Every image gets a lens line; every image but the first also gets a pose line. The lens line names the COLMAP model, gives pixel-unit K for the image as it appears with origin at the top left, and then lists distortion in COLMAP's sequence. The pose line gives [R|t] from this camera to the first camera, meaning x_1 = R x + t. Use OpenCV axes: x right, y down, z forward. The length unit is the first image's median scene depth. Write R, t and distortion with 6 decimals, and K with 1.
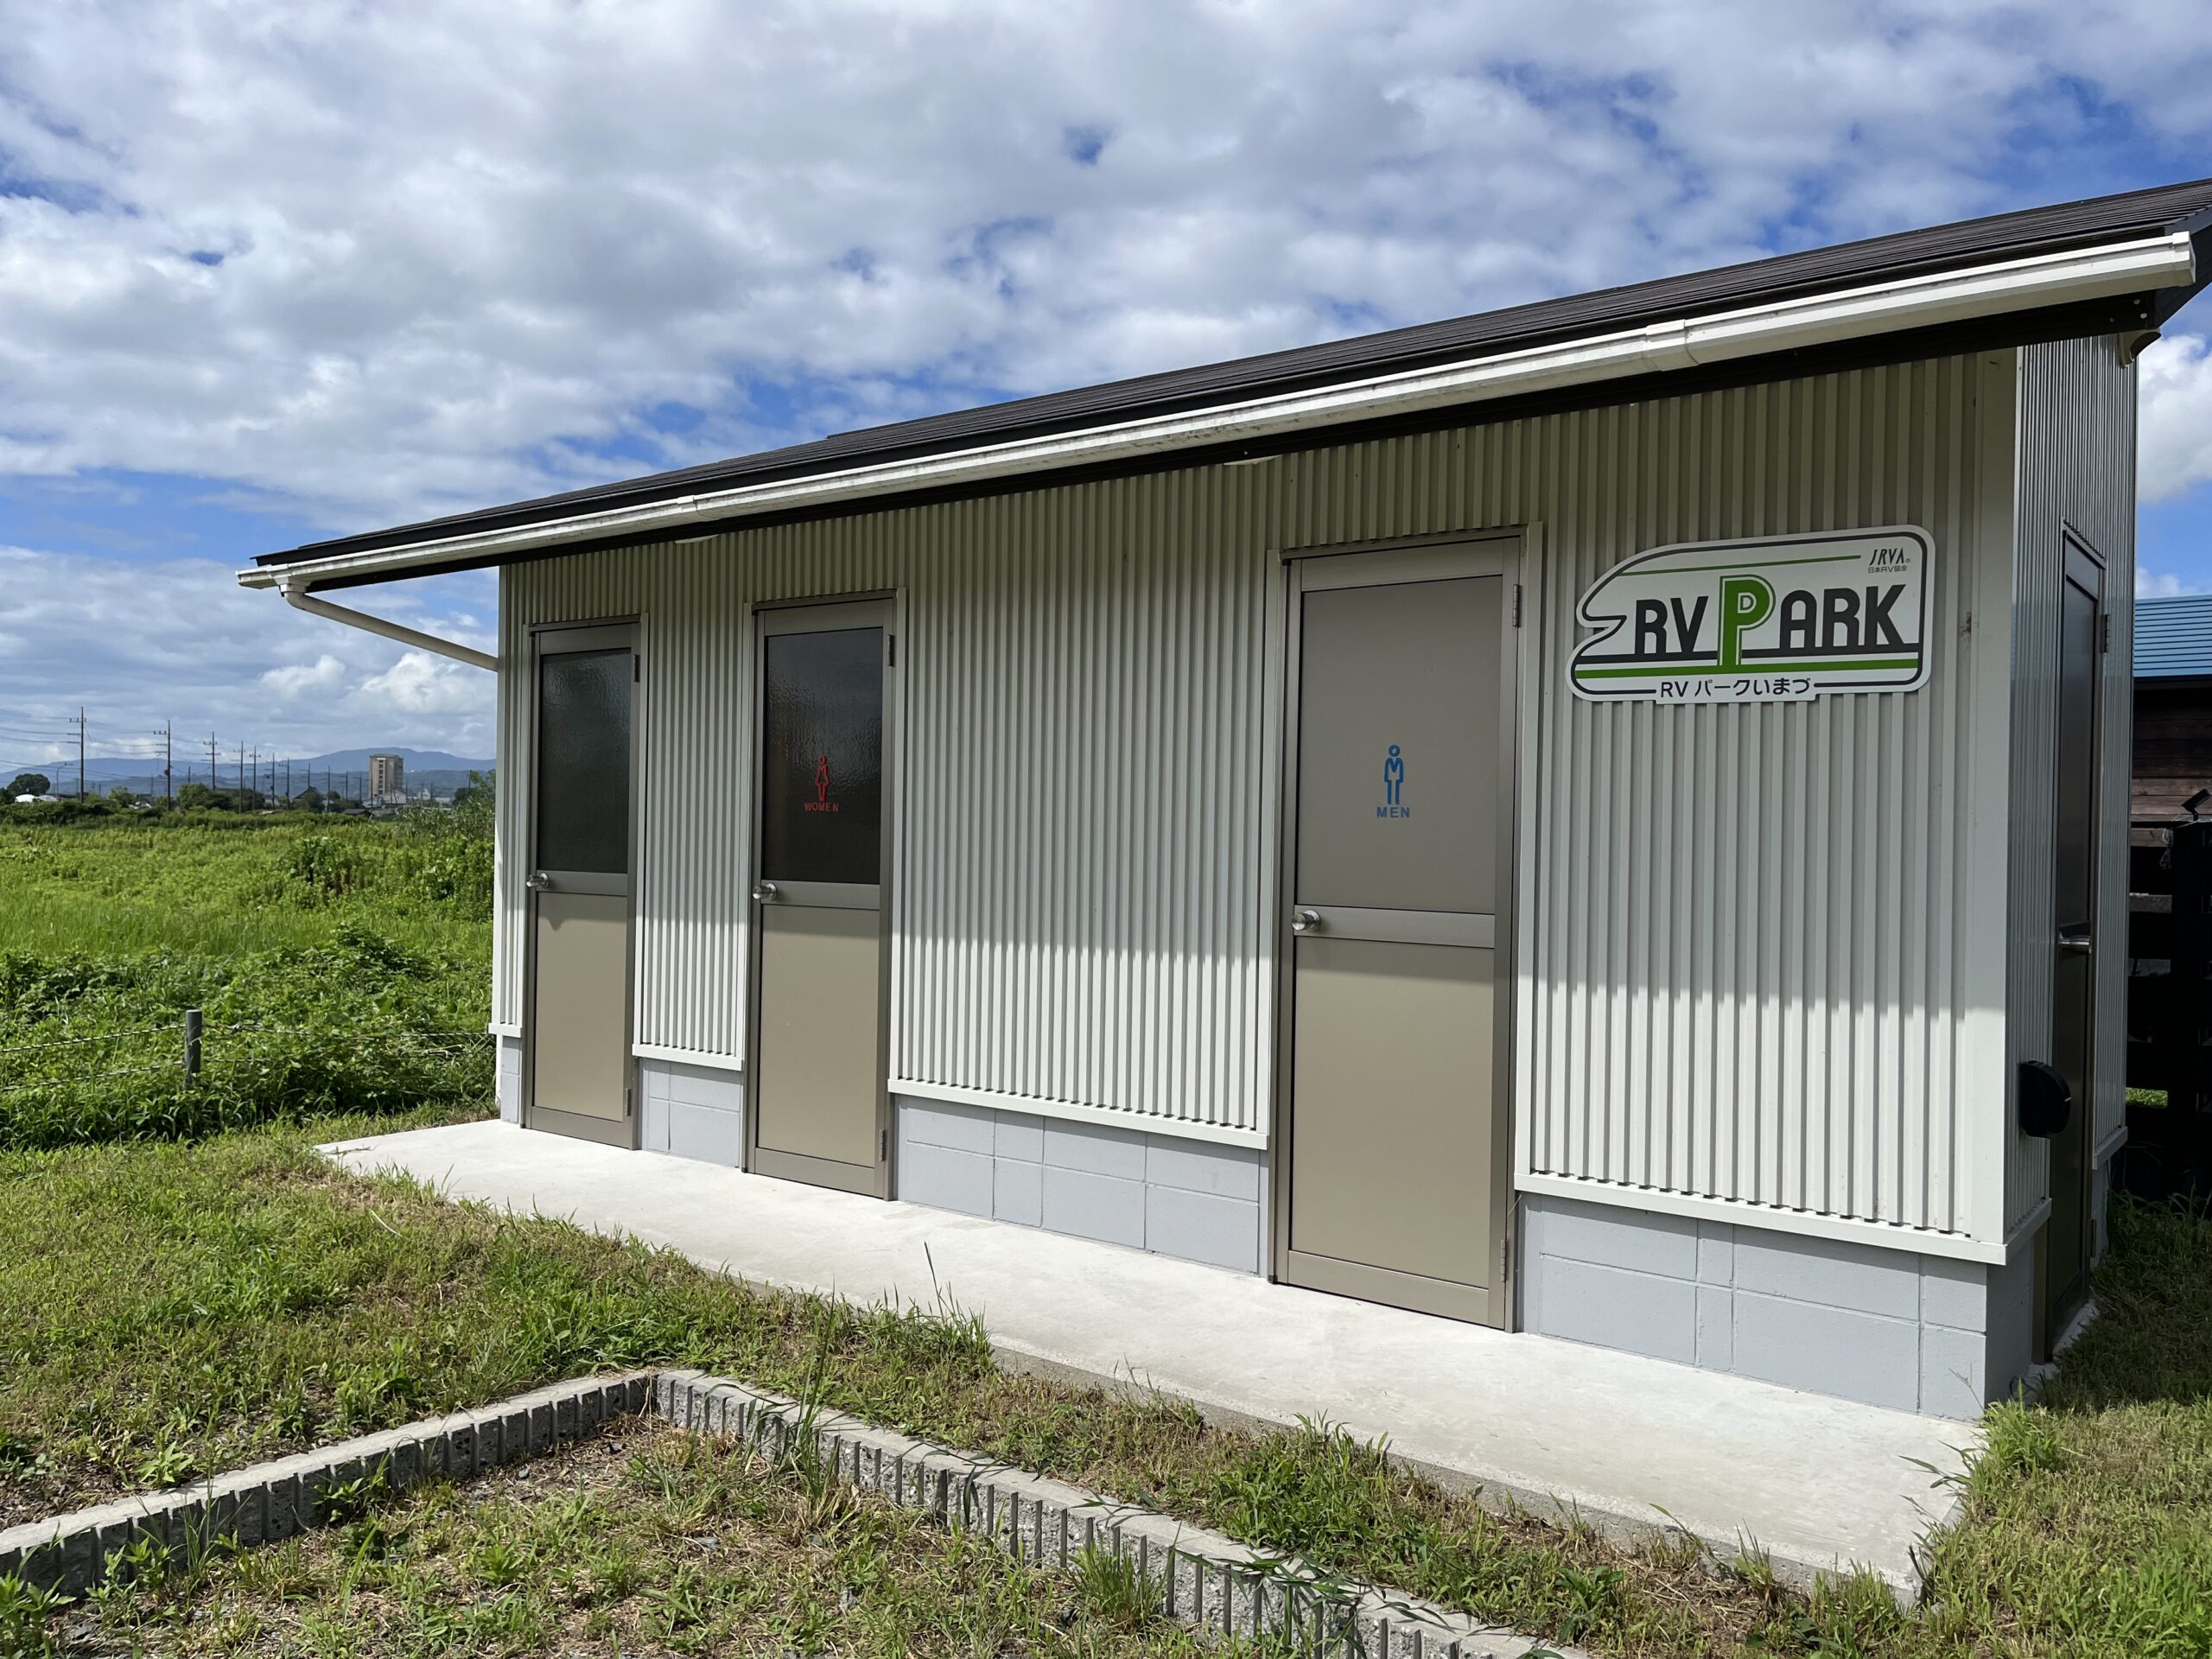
lens RADIAL K [[1655.2, 0, 1101.7], [0, 1655.2, 840.3], [0, 0, 1]] dist [0.041991, -0.023051]
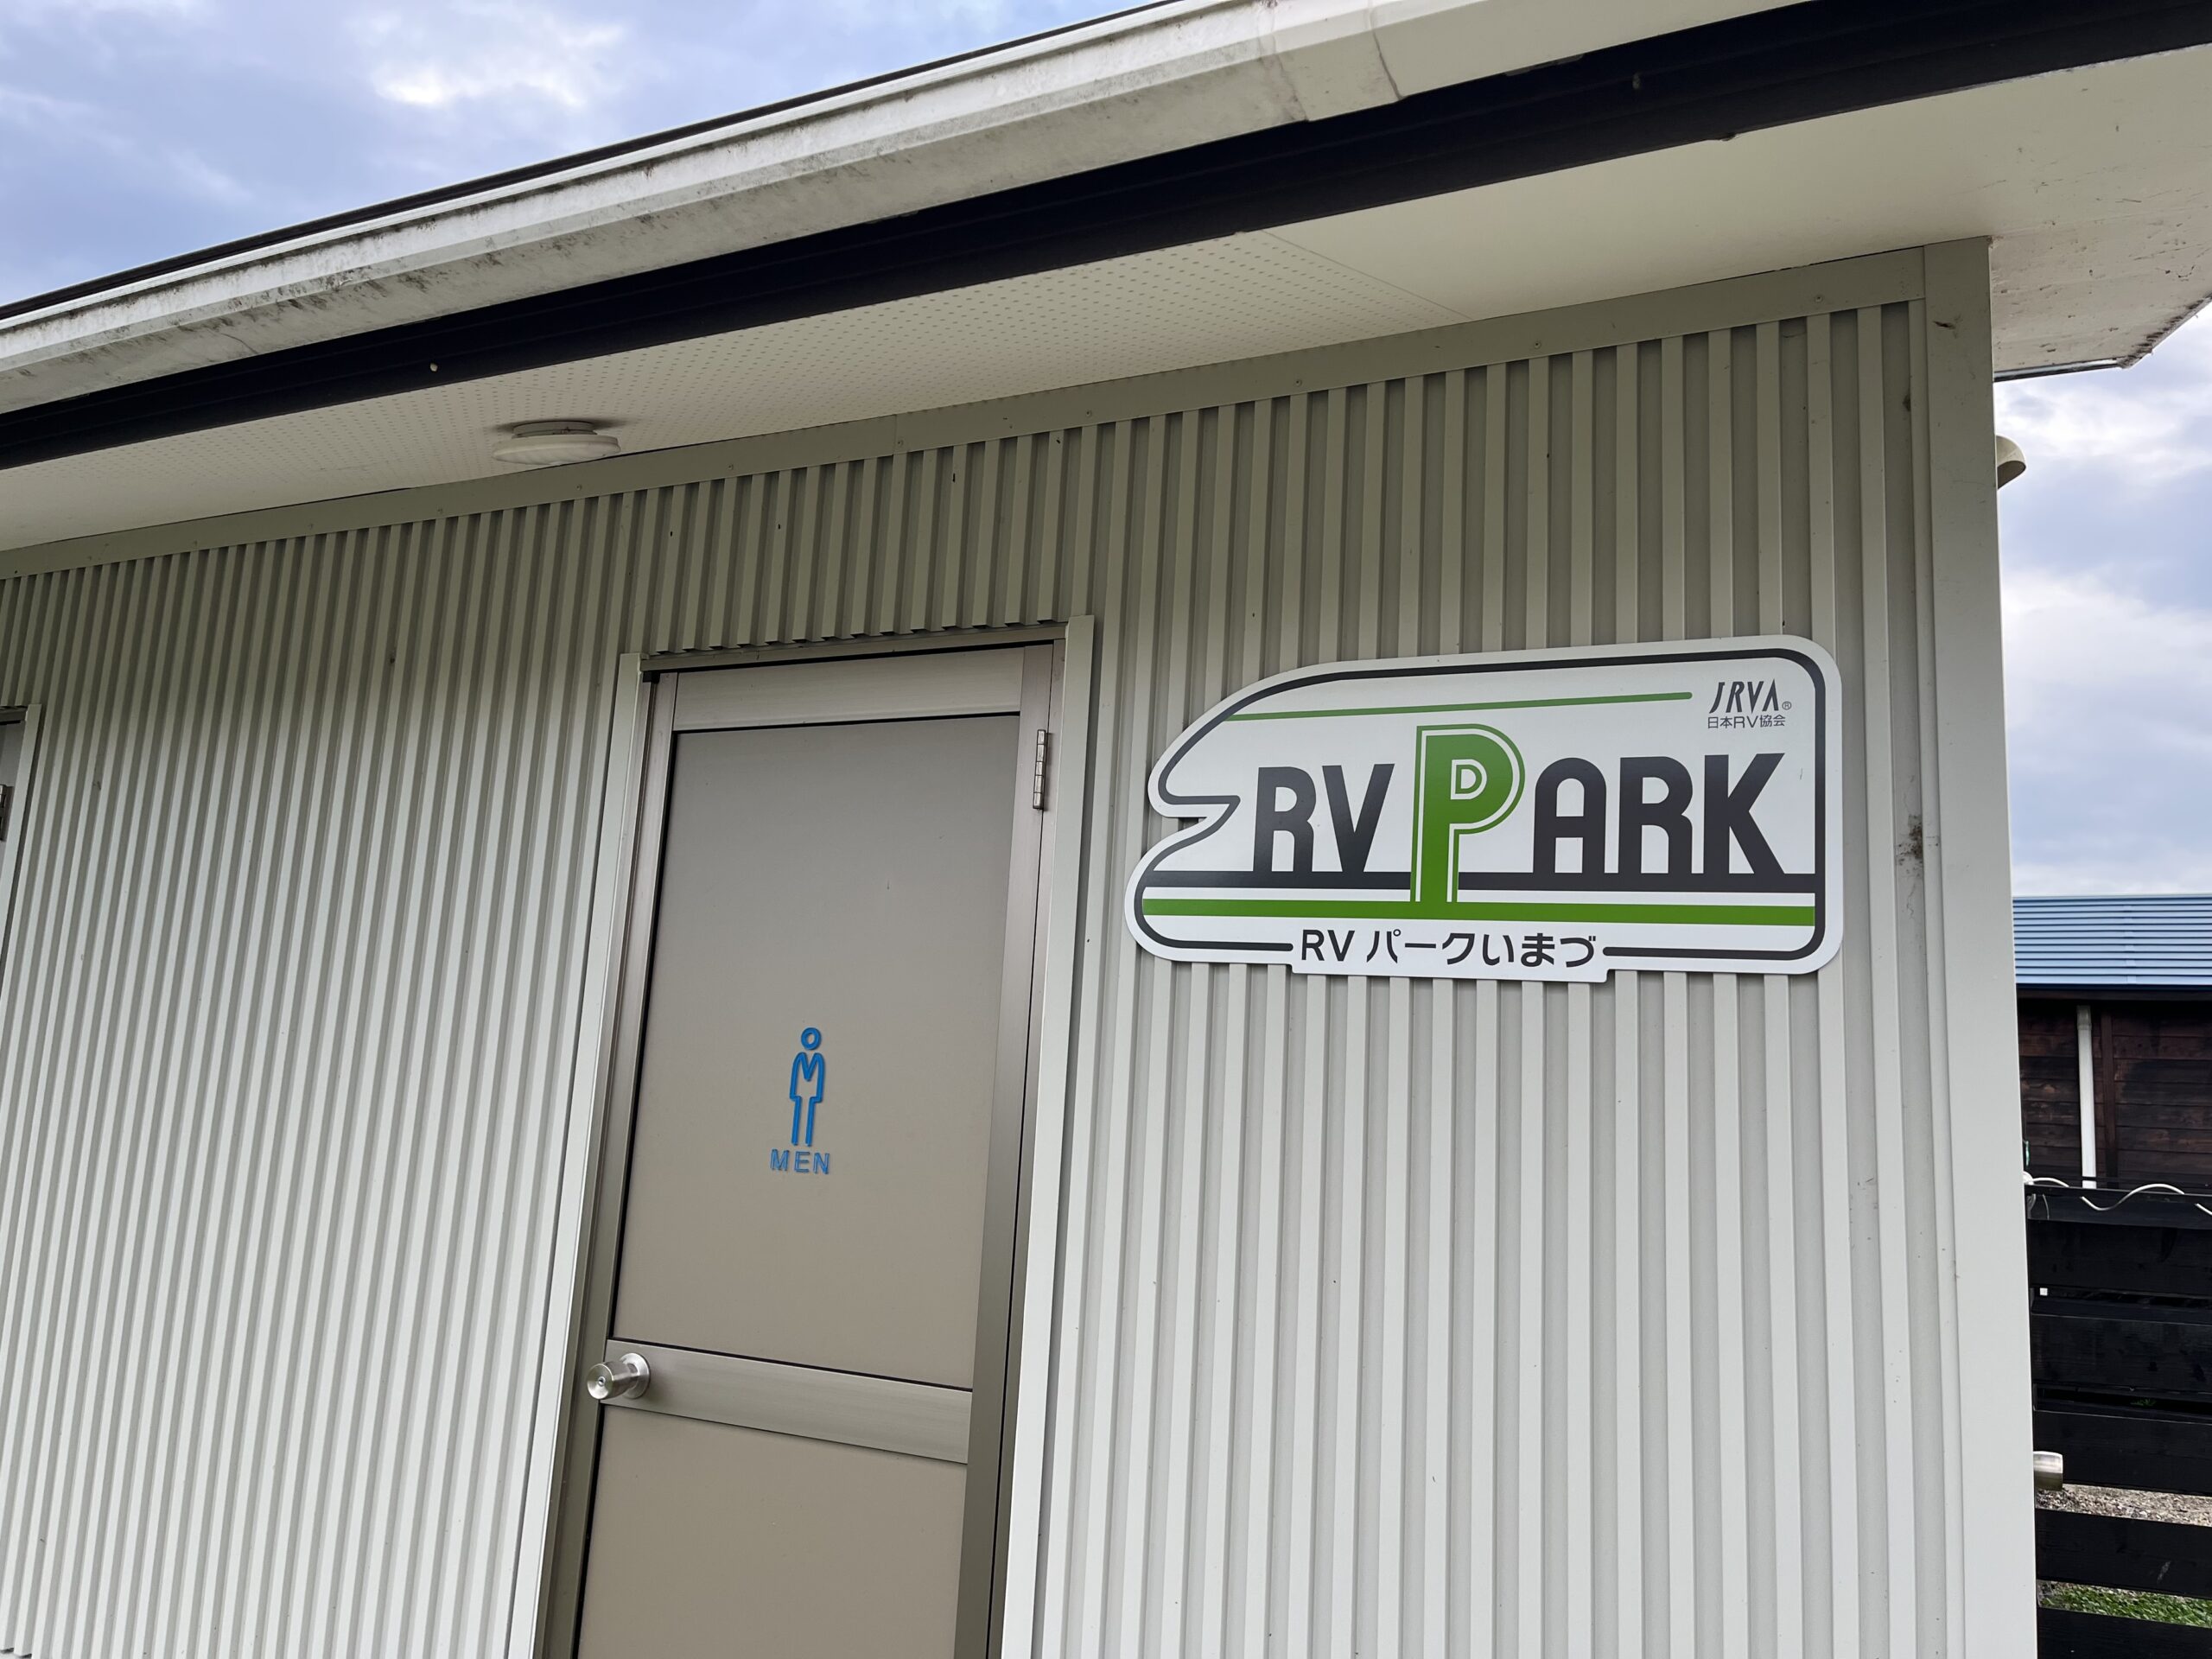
lens RADIAL K [[1655.2, 0, 1098.7], [0, 1655.2, 828.2], [0, 0, 1]] dist [0.041991, -0.023051]
pose [[0.979196, 0.071228, 0.190004, 0.181158], [-0.039036, 0.985000, -0.168079, -0.039534], [-0.199126, 0.157165, 0.967289, 0.530649]]
